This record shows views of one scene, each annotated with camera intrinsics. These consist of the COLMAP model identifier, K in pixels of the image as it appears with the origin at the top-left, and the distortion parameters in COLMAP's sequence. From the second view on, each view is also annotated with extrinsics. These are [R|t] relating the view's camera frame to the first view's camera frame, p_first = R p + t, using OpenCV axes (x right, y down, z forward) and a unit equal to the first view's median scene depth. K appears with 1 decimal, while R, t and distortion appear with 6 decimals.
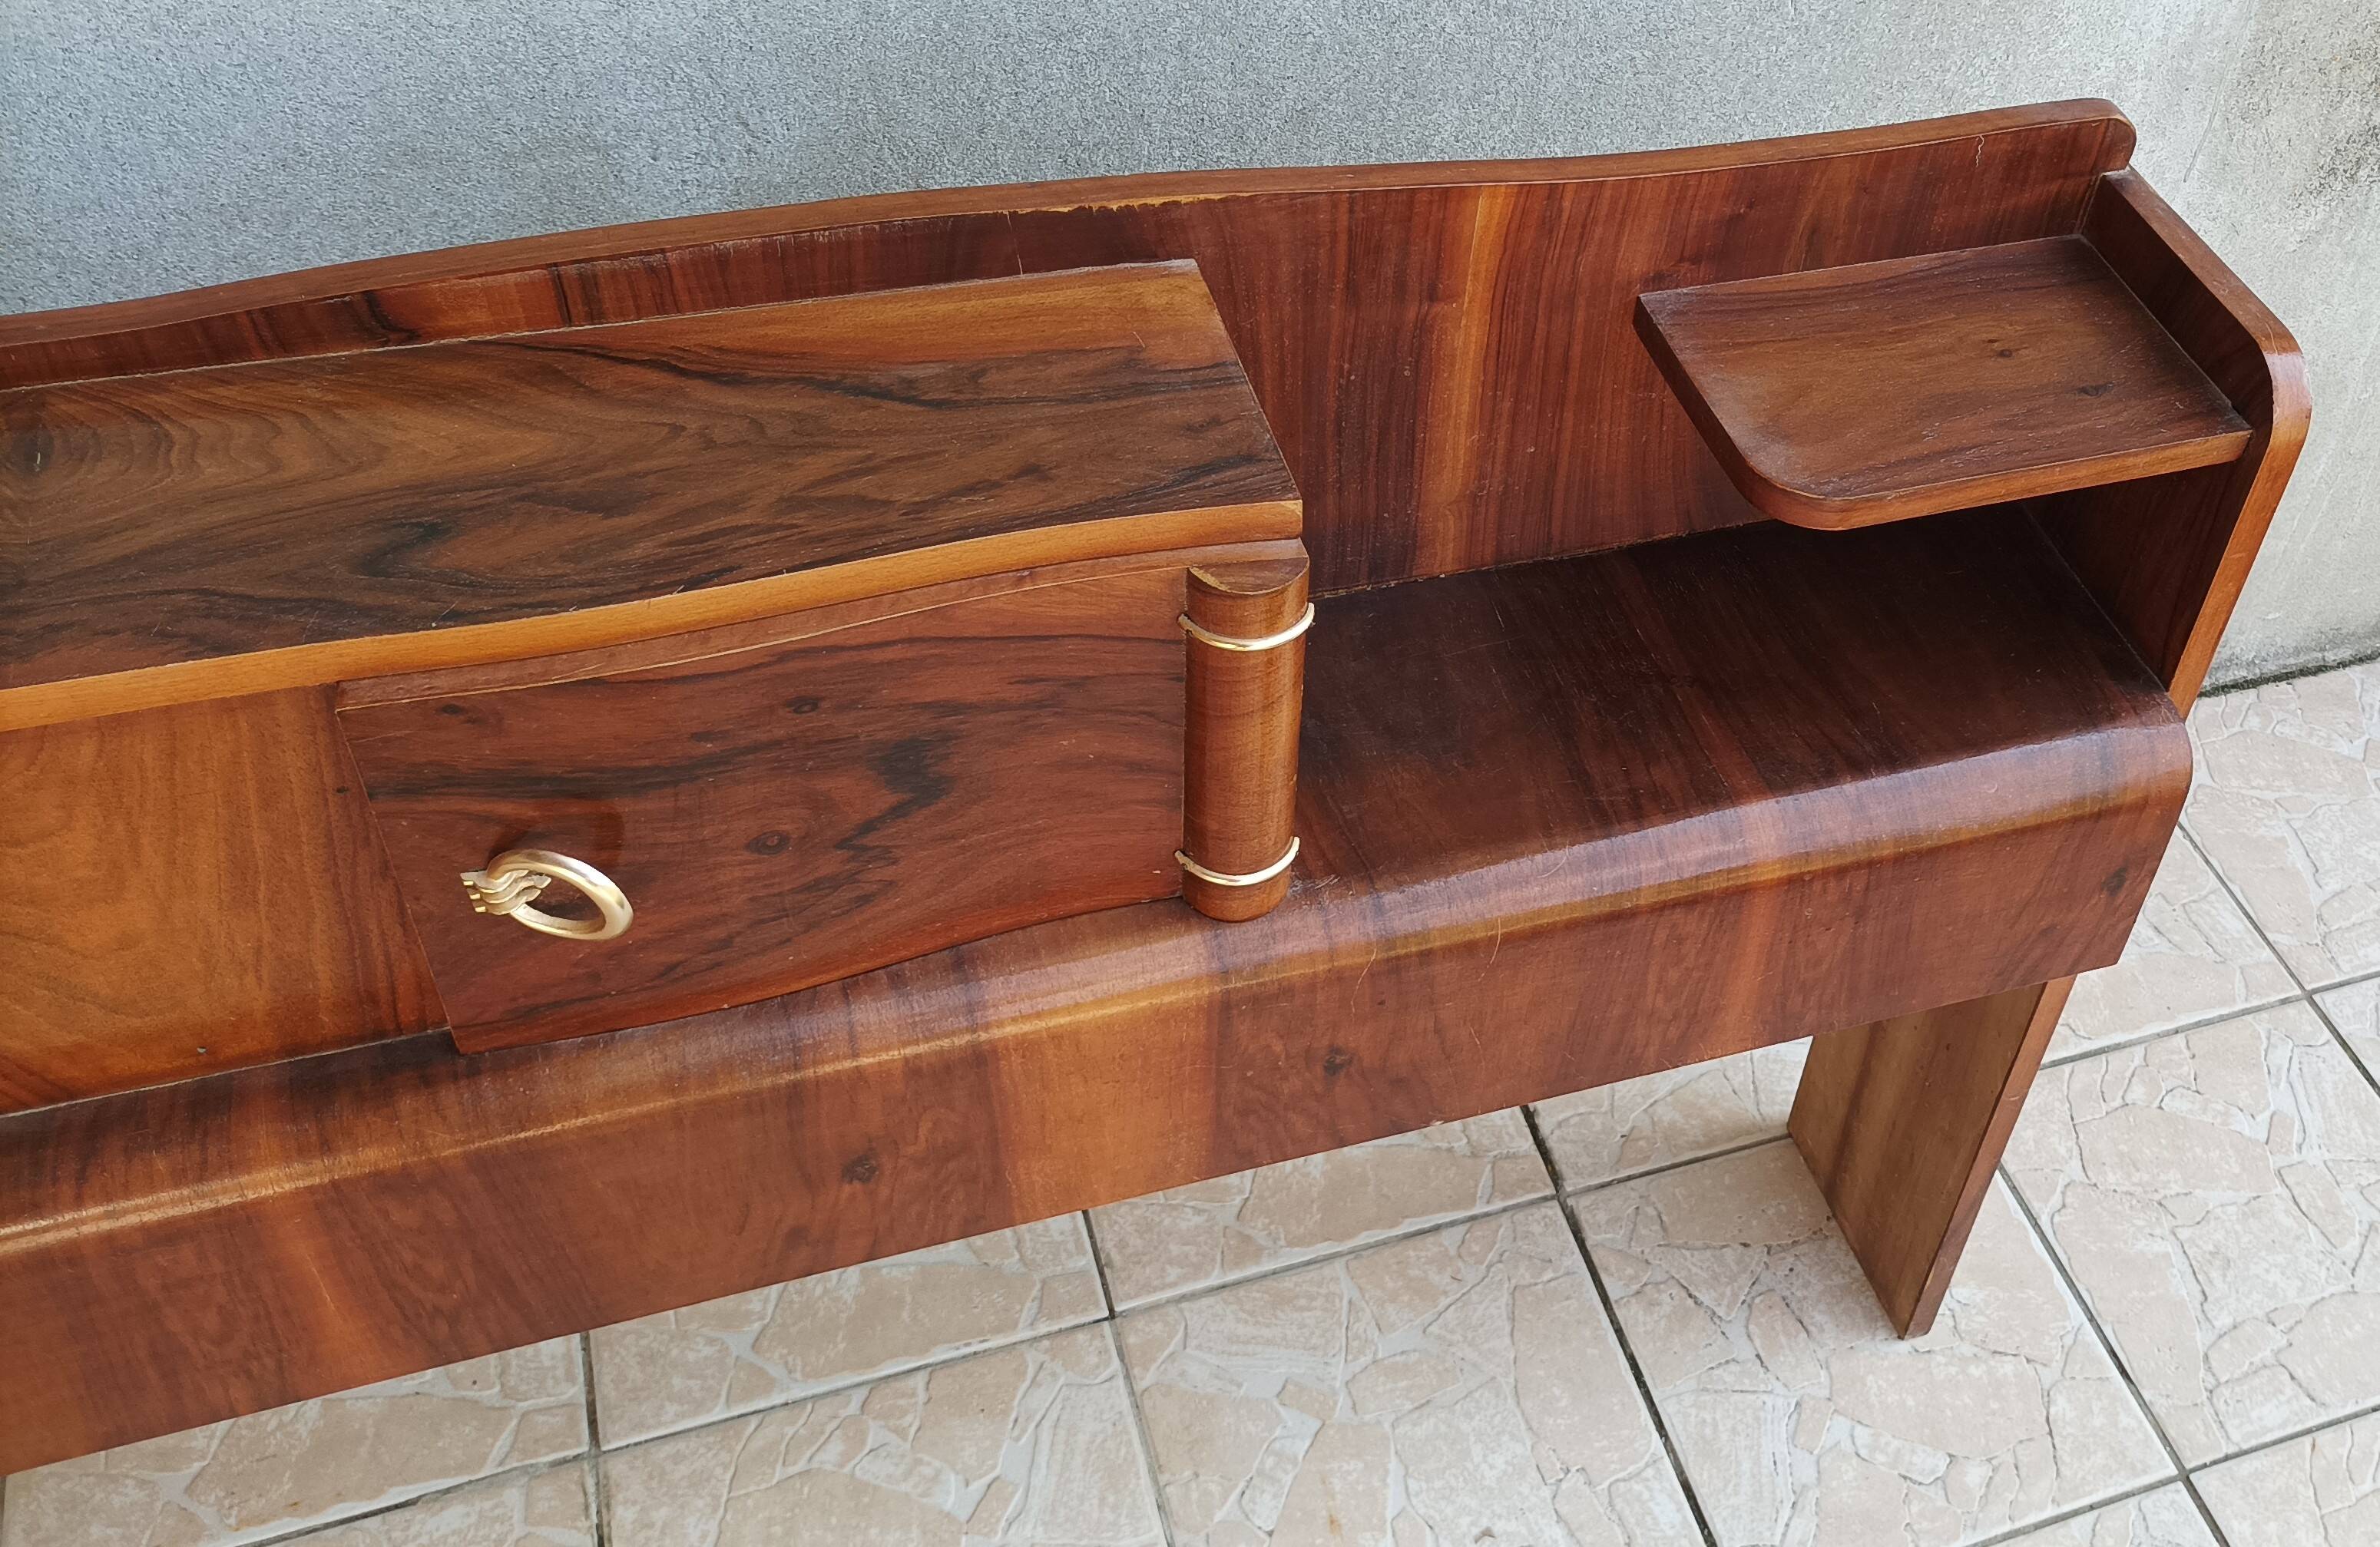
lens RADIAL K [[2271.8, 0, 1538.2], [0, 2271.8, 688.5], [0, 0, 1]] dist [0.040266, -0.052983]
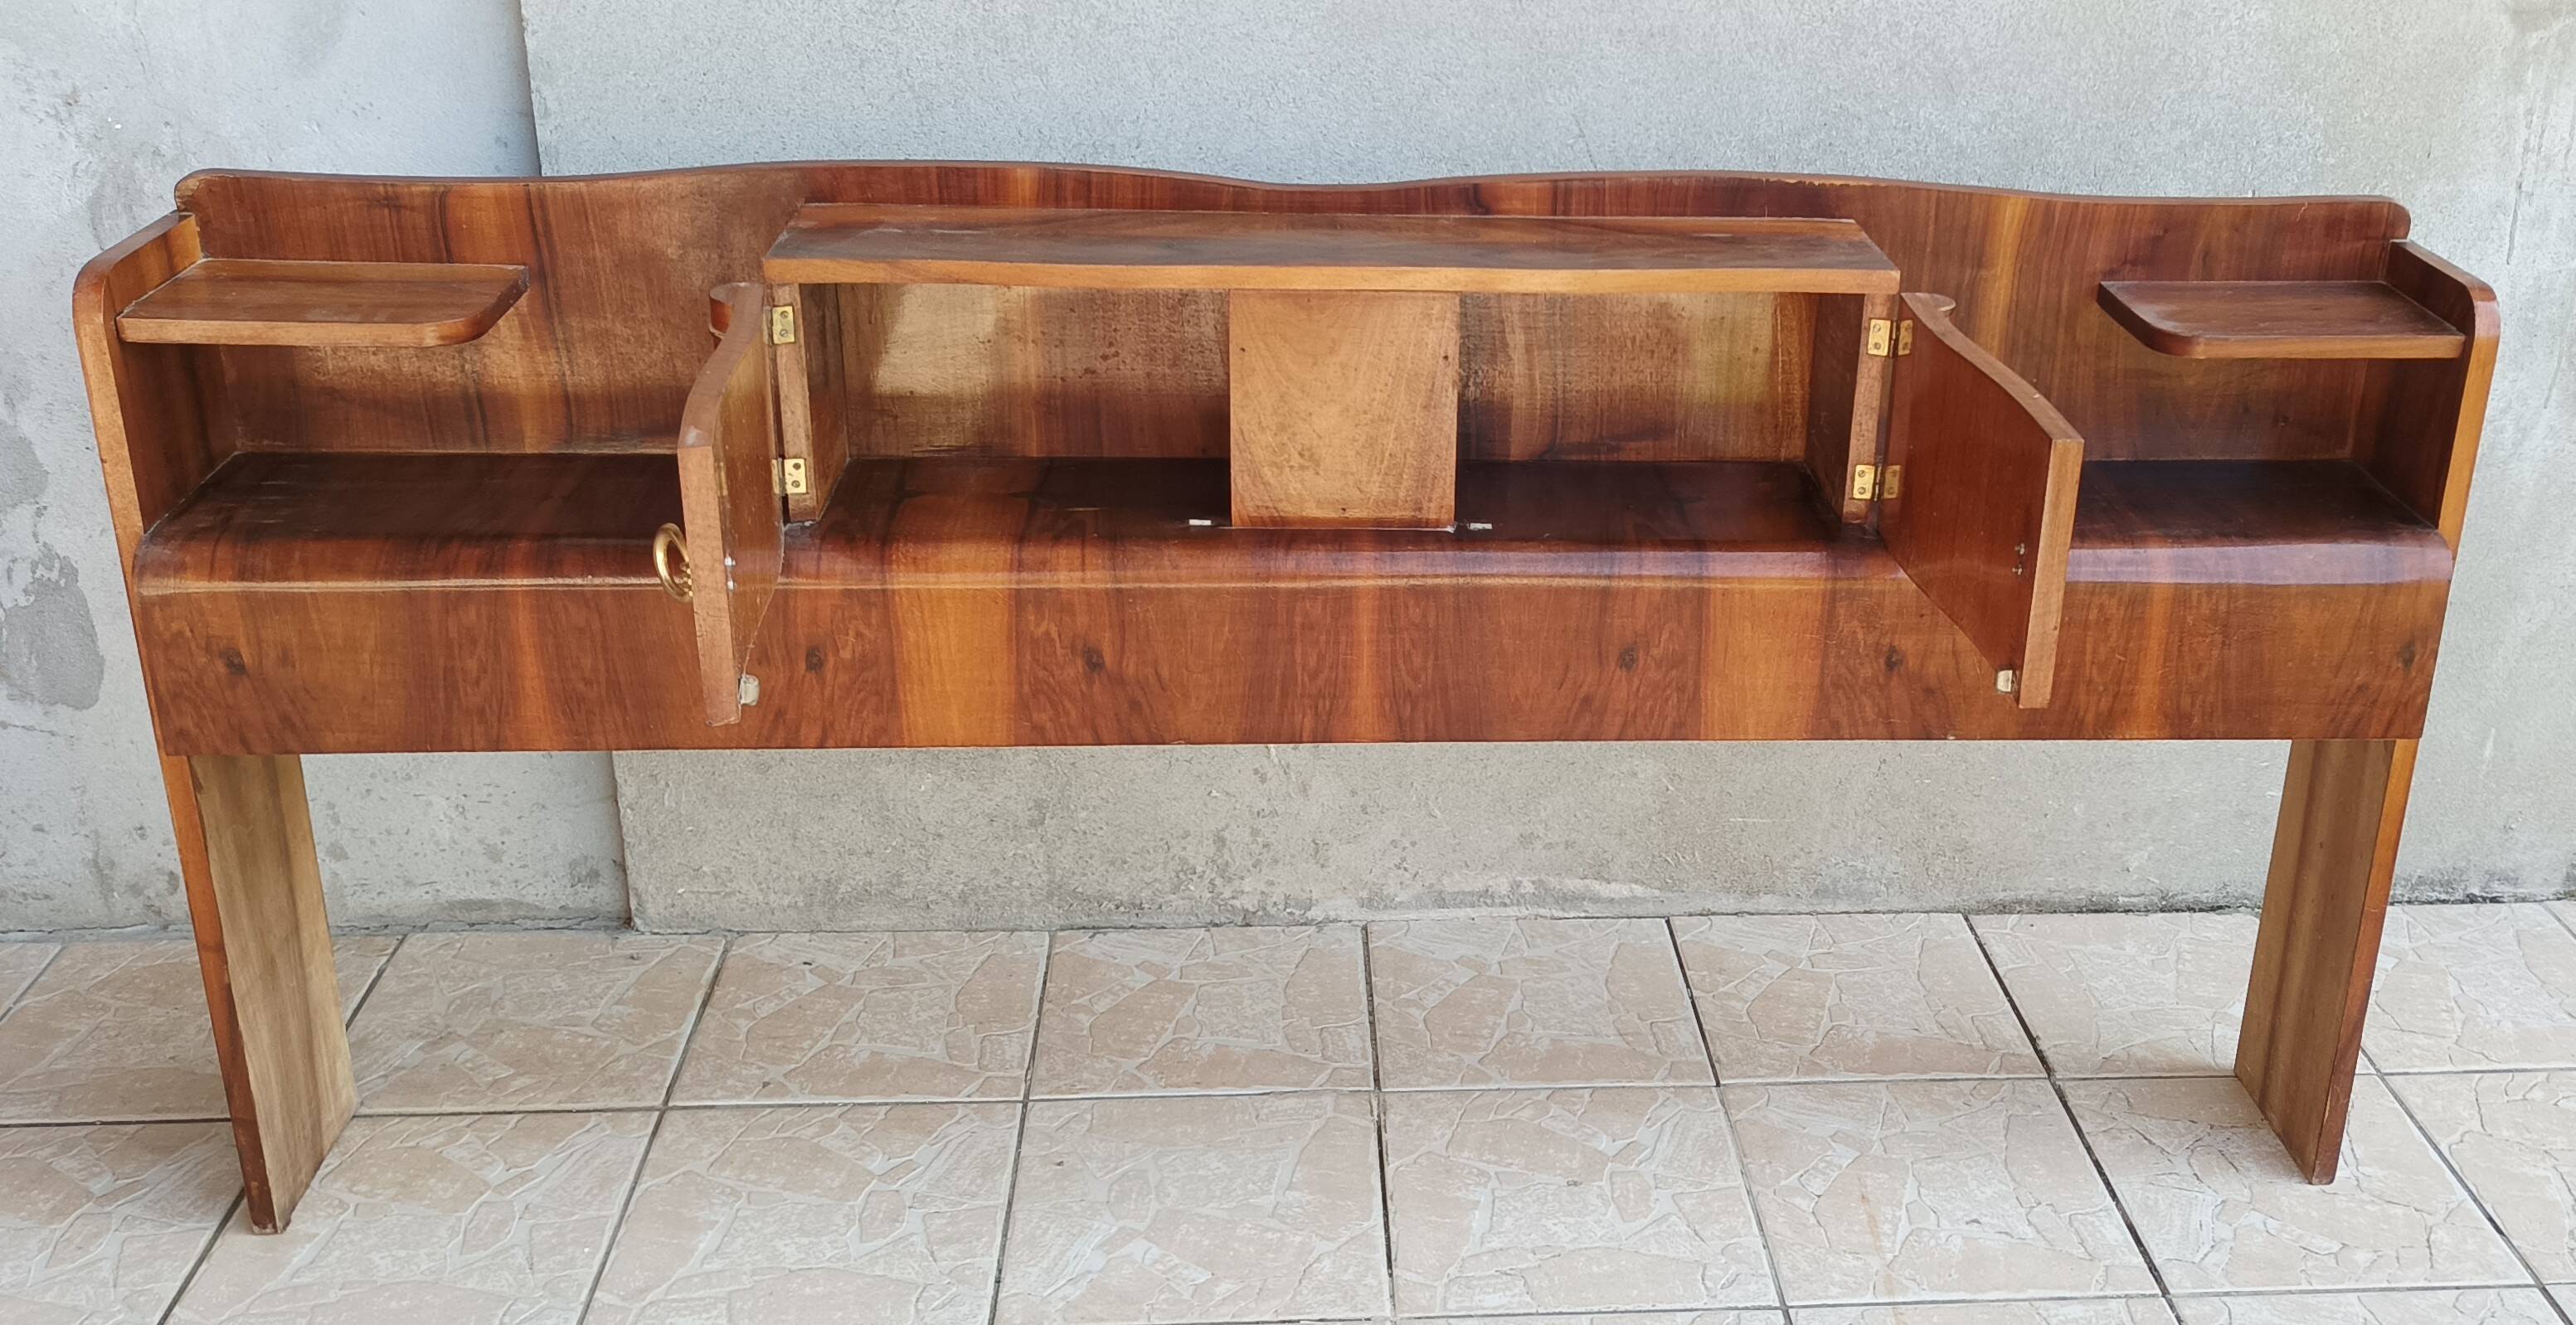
lens RADIAL K [[2436.7, 0, 1481.4], [0, 2436.7, 635.4], [0, 0, 1]] dist [0.052010, -0.073742]
pose [[0.958637, 0.036744, -0.282251, 0.126492], [-0.139880, 0.924441, -0.354743, 0.802130], [0.247889, 0.379551, 0.891343, -0.695112]]
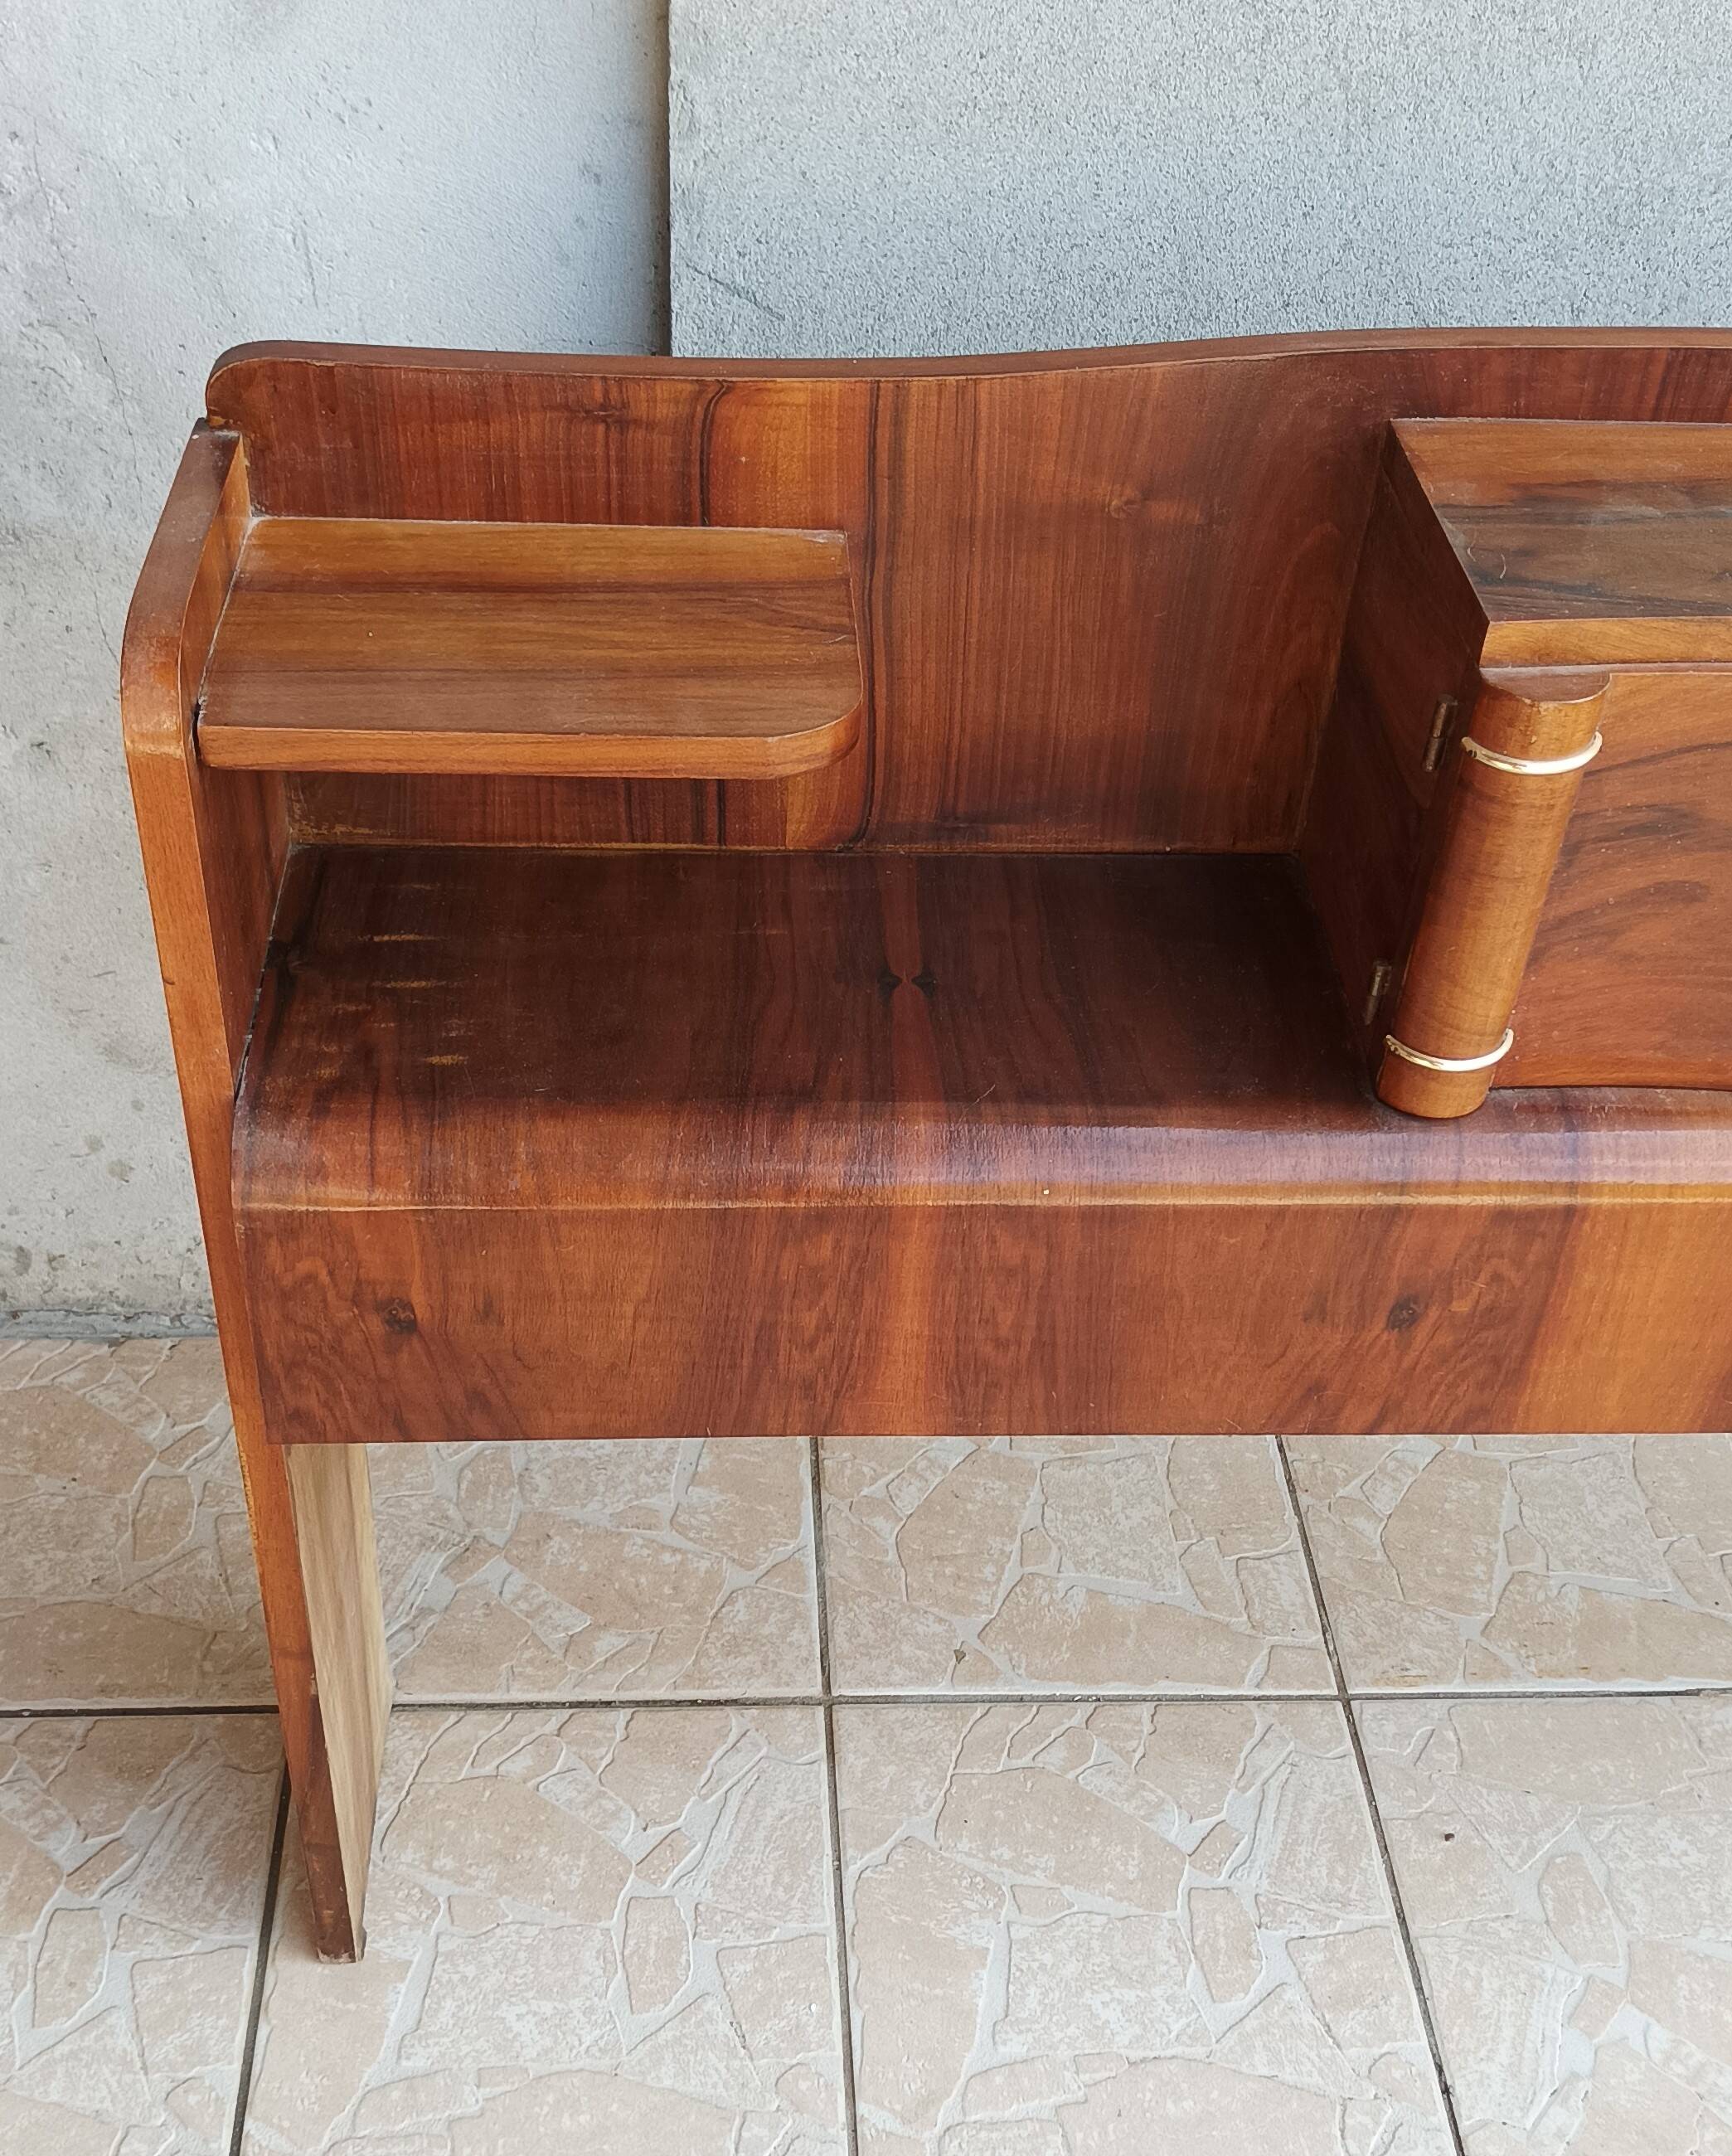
lens RADIAL K [[2417.3, 0, 797.8], [0, 2417.3, 1136.8], [0, 0, 1]] dist [0.034476, -0.032831]
pose [[0.945191, 0.149649, -0.290206, -0.751644], [-0.173702, 0.983040, -0.058822, 0.310832], [0.276482, 0.106008, 0.955155, -0.251264]]
